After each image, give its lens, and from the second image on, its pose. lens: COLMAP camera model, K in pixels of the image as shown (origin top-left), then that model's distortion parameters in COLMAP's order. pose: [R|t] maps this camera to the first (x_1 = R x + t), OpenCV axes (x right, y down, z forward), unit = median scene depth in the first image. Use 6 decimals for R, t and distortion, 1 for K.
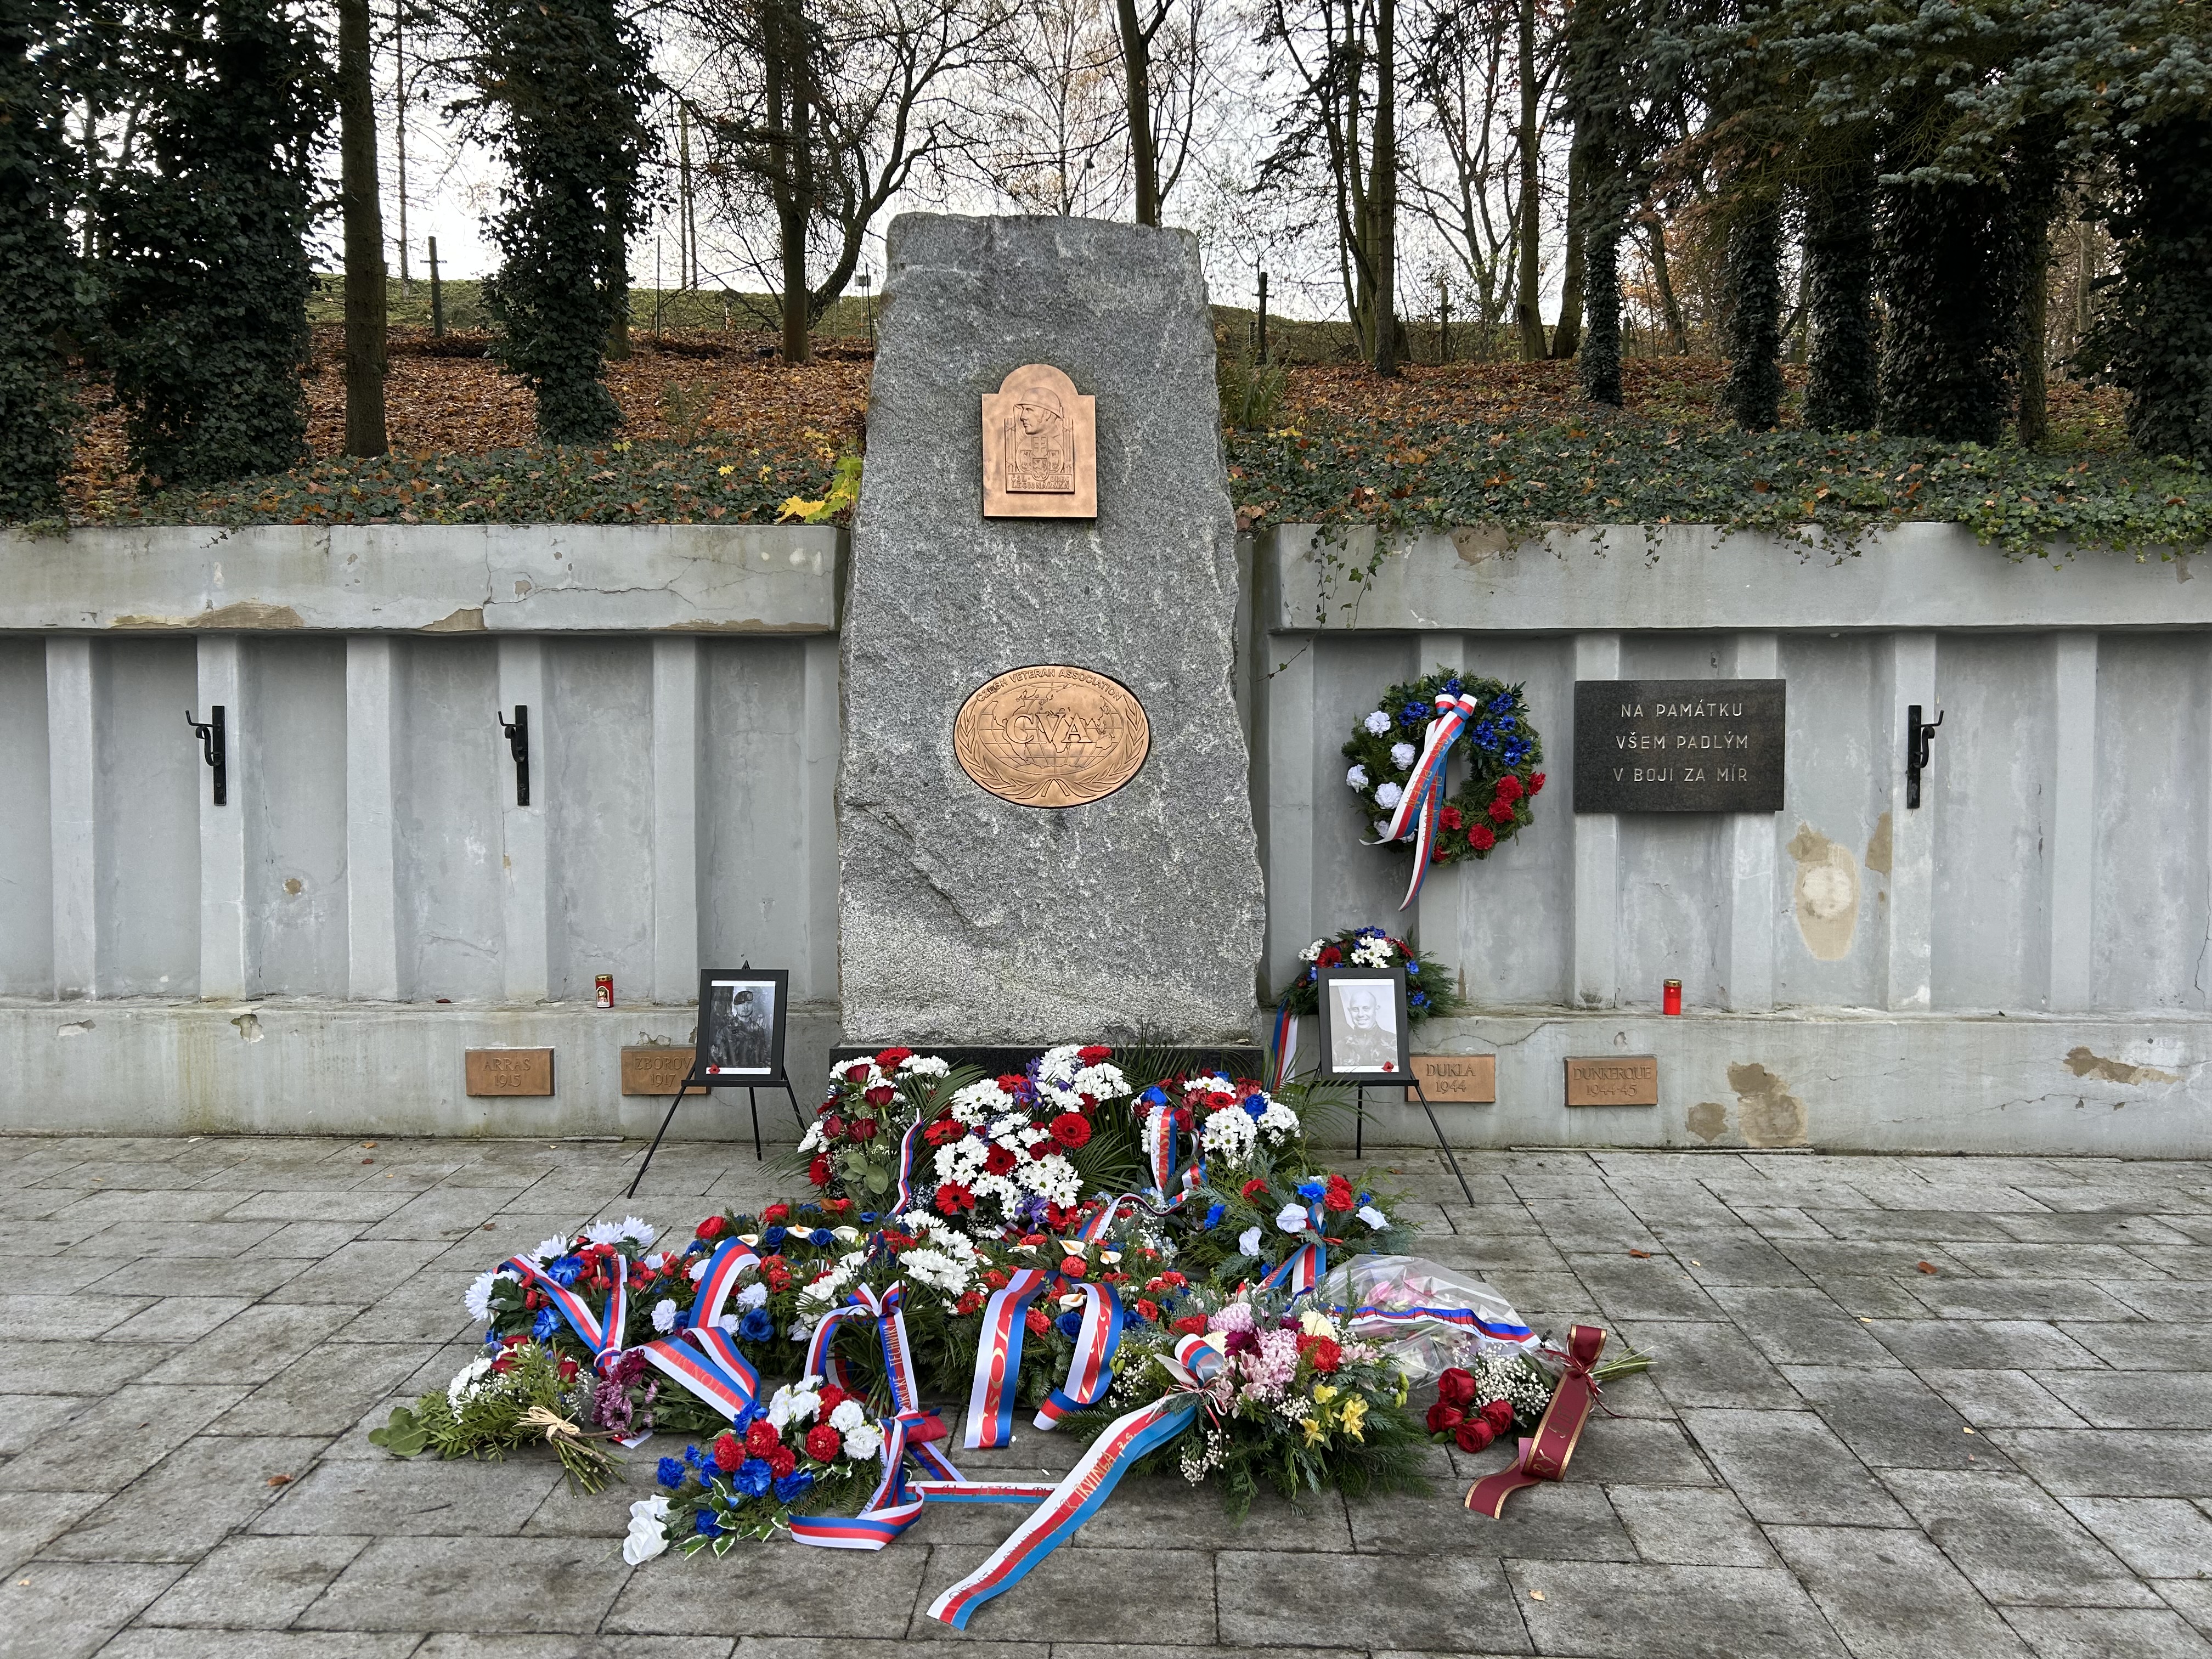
lens RADIAL K [[1660.7, 0, 1107.7], [0, 1660.7, 834.8], [0, 0, 1]] dist [0.040275, -0.032661]
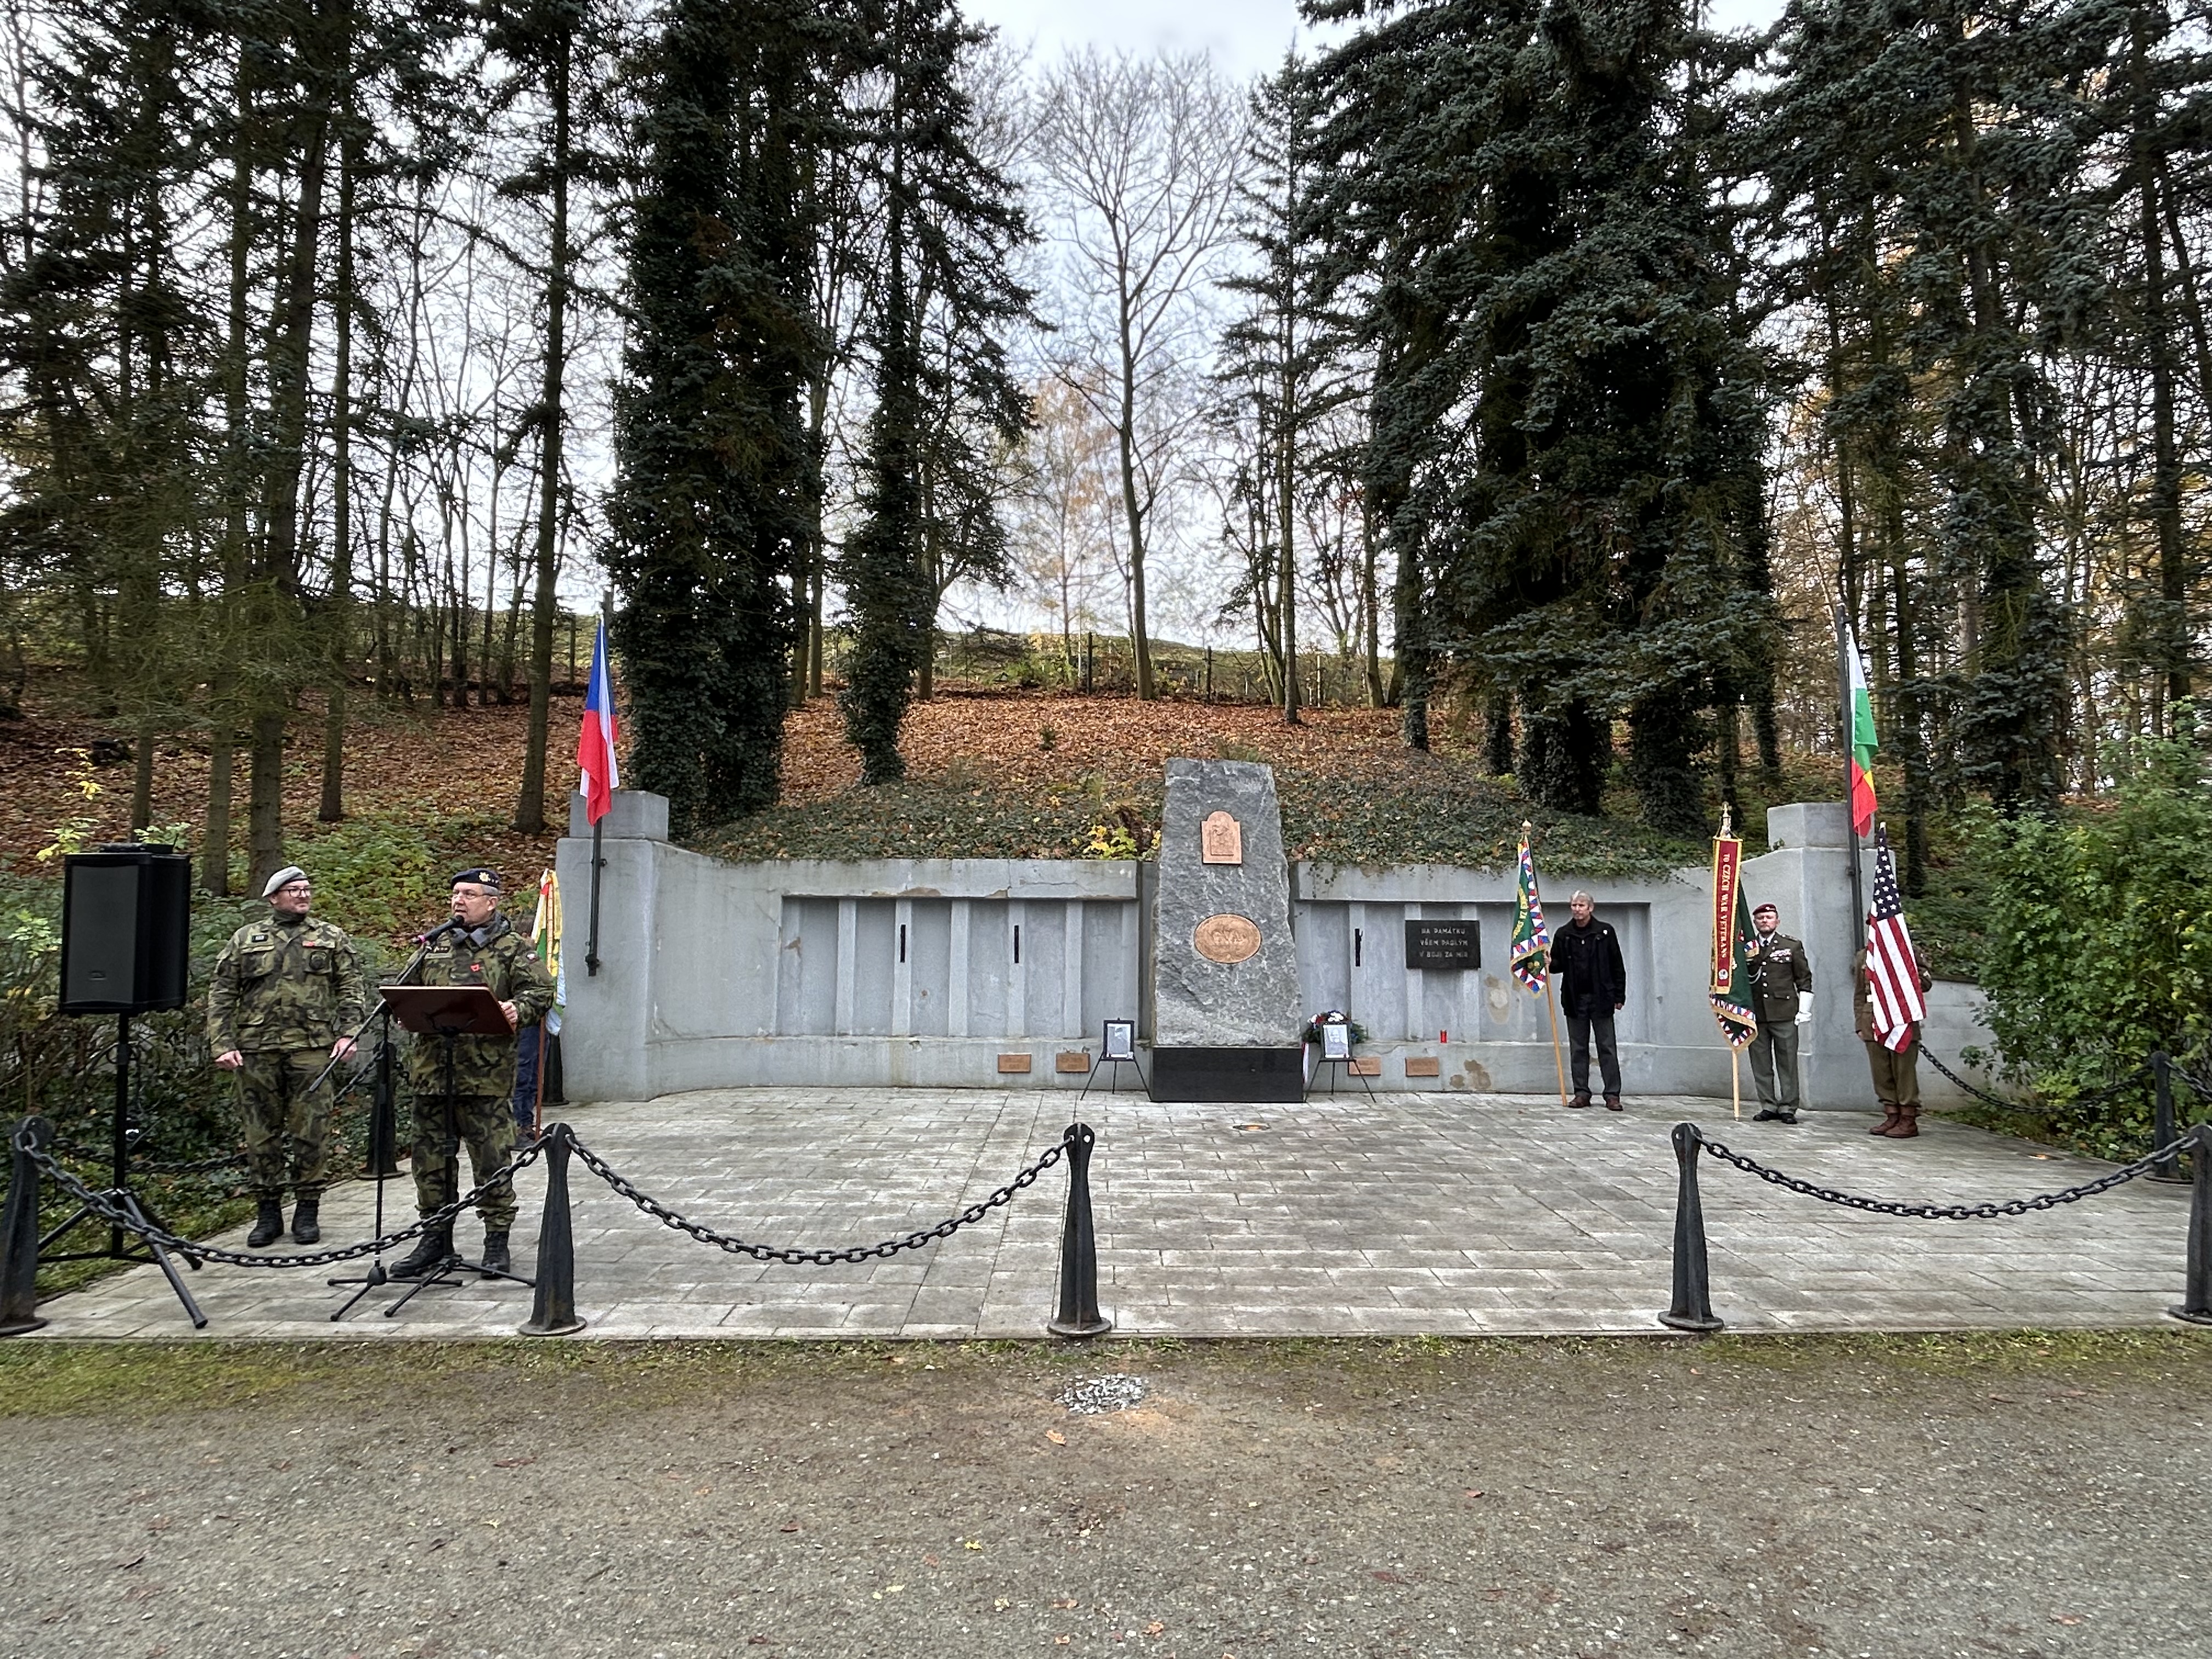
lens RADIAL K [[1302.7, 0, 1109.9], [0, 1302.7, 832.0], [0, 0, 1]] dist [-0.008412, 0.002671]
pose [[0.998870, 0.011873, 0.046028, -0.303563], [-0.005373, 0.990299, -0.138848, 0.063711], [-0.047230, 0.138444, 0.989243, -1.108725]]
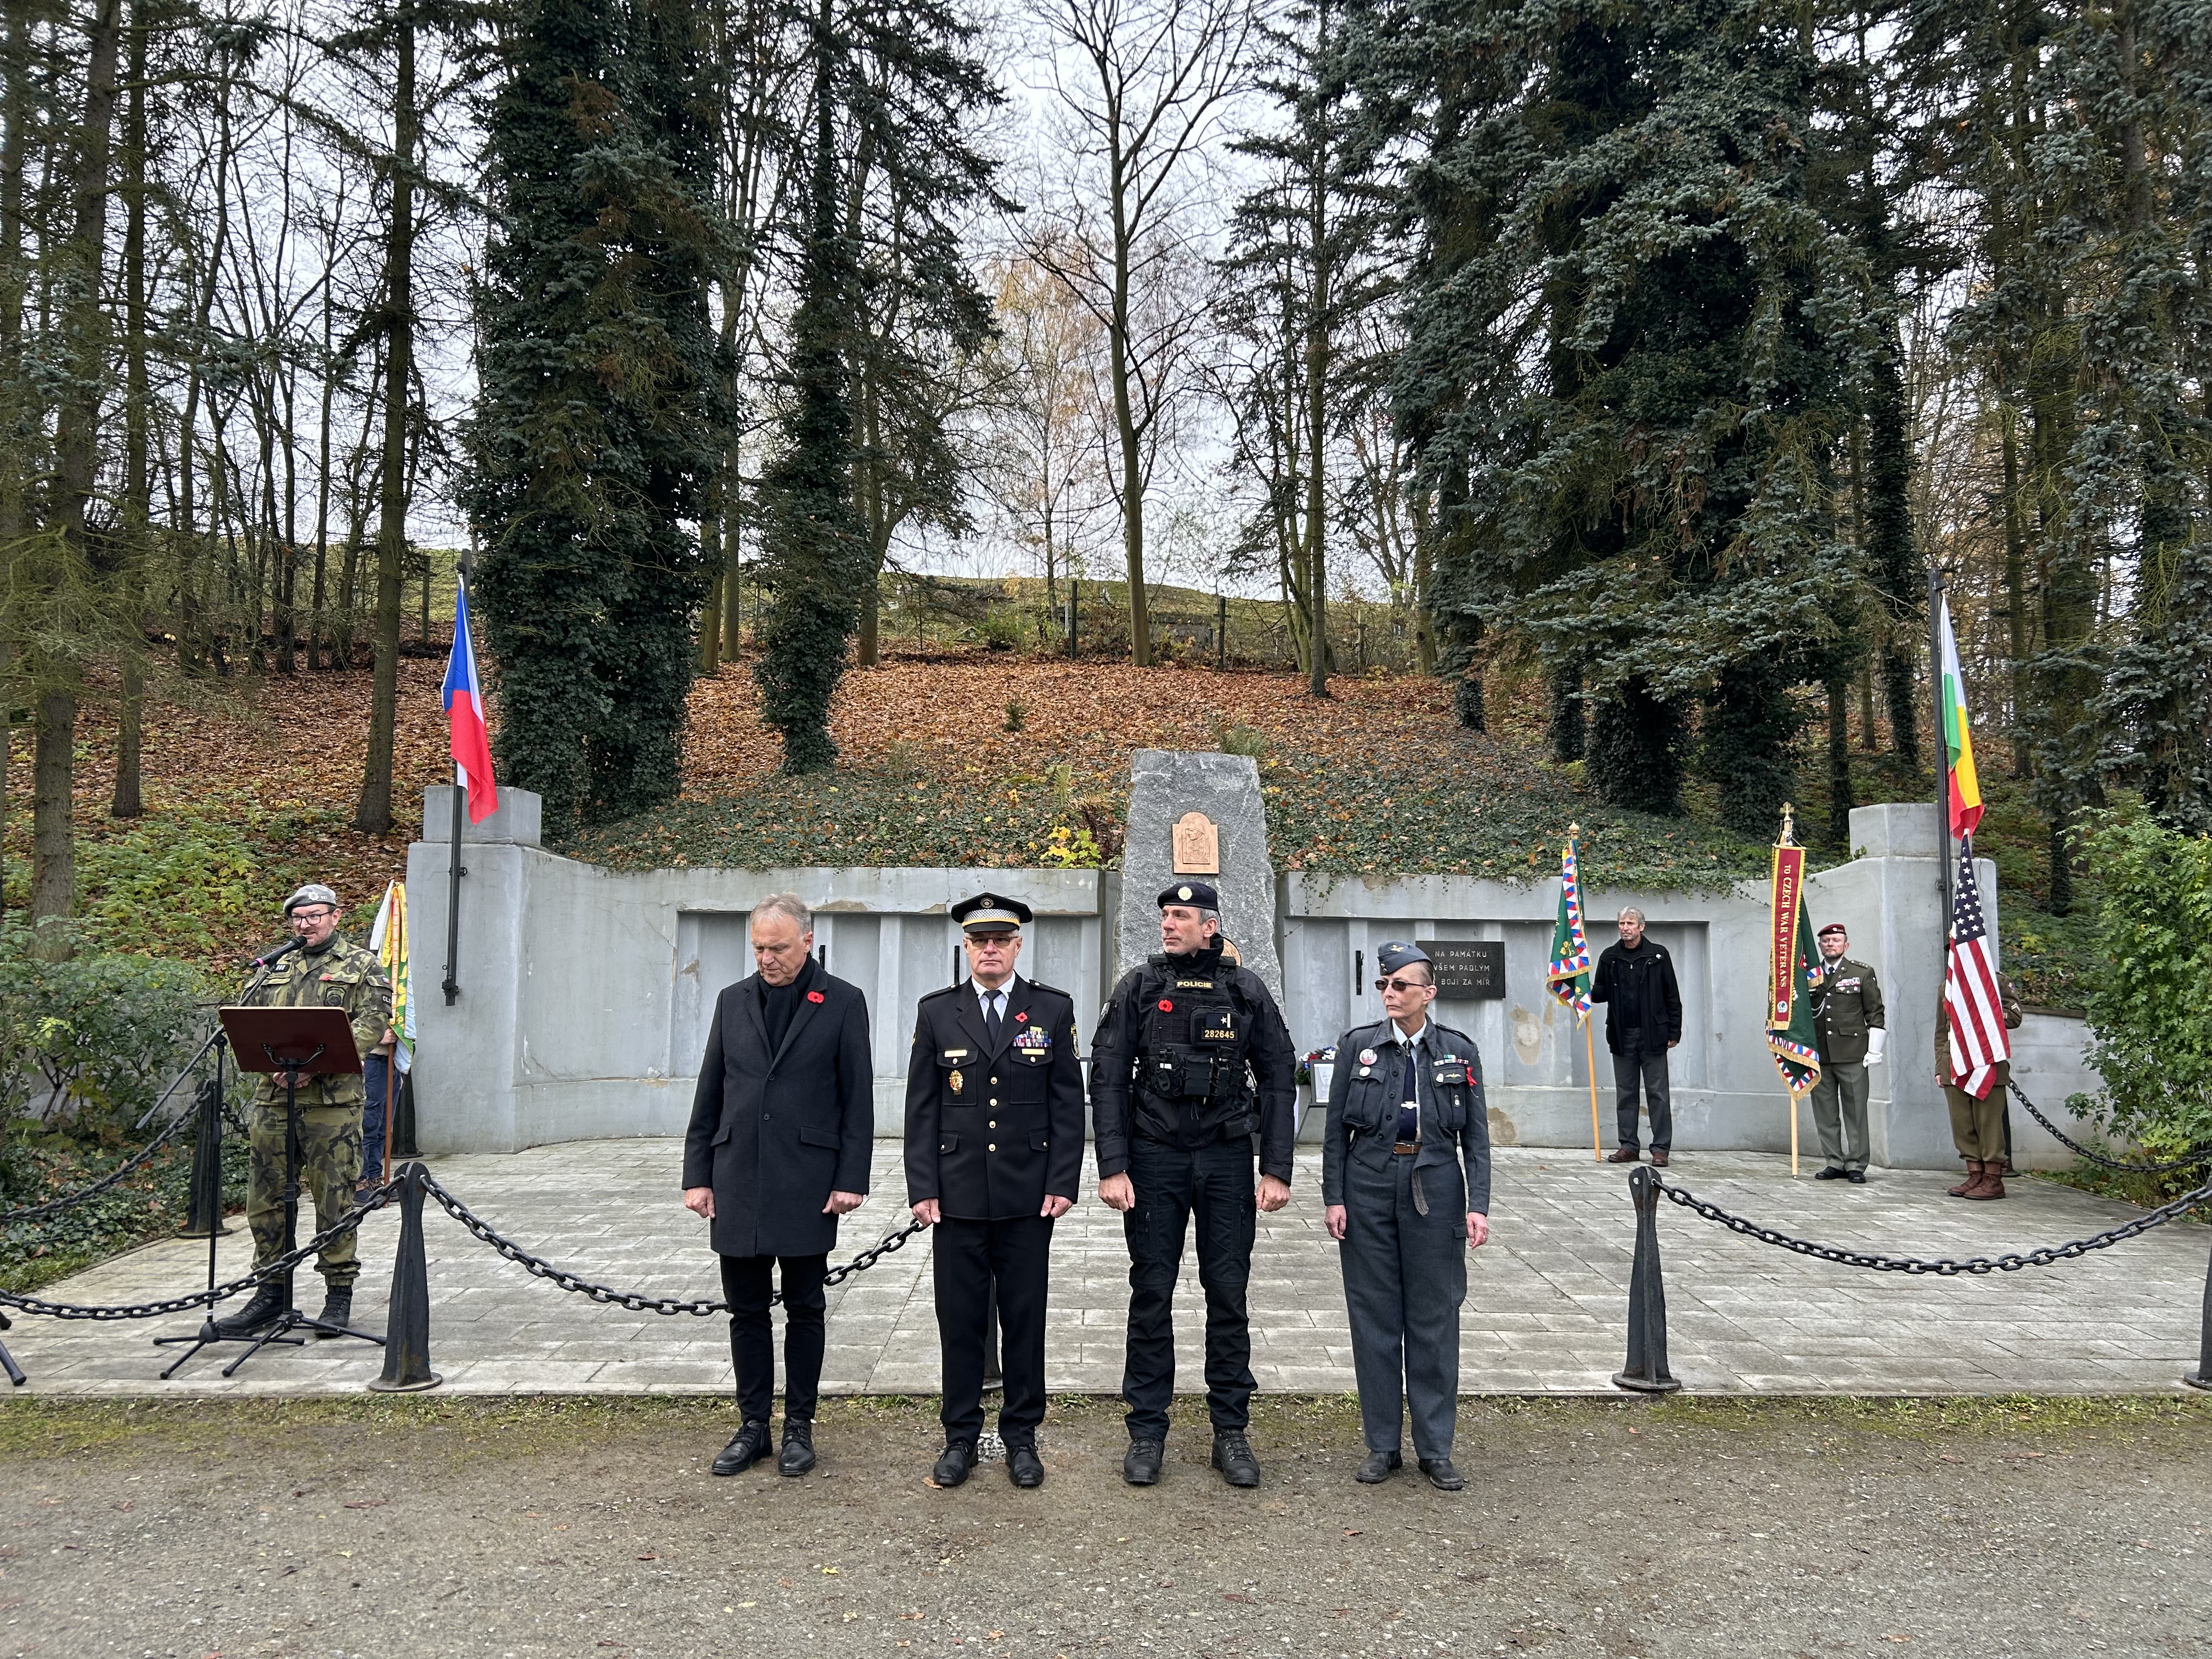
lens RADIAL K [[1660.7, 0, 1106.8], [0, 1660.7, 833.8], [0, 0, 1]] dist [0.040275, -0.032661]
pose [[0.999031, 0.013771, 0.041806, -0.245387], [-0.008066, 0.990991, -0.133682, 0.072217], [-0.043271, 0.133216, 0.990142, -1.277800]]
